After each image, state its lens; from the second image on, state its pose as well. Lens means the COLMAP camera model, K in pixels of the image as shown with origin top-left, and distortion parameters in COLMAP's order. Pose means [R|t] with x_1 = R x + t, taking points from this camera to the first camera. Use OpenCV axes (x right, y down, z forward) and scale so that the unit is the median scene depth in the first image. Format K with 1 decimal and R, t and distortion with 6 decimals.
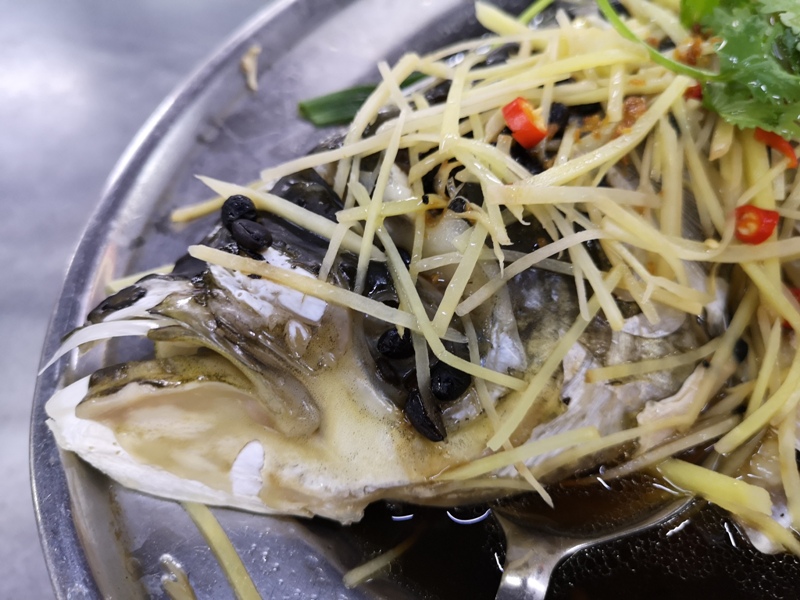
lens RADIAL K [[626.7, 0, 400.0], [0, 626.7, 300.0], [0, 0, 1]] dist [-0.002671, -0.007858]
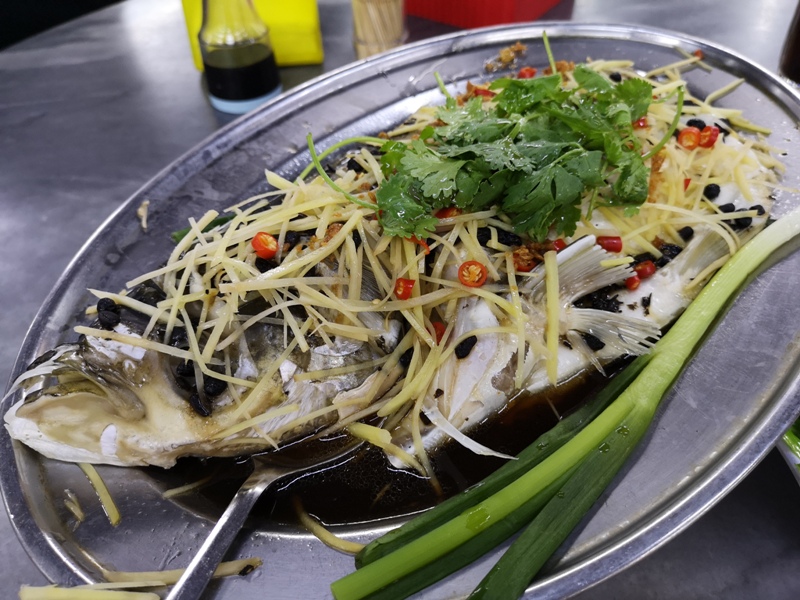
lens RADIAL K [[610.6, 0, 400.0], [0, 610.6, 300.0], [0, 0, 1]] dist [0.005344, 0.001418]
pose [[0.996439, -0.084247, -0.003407, 0.657031], [0.083375, 0.990529, -0.109092, 0.118557], [0.012565, 0.108420, 0.994026, -0.857913]]
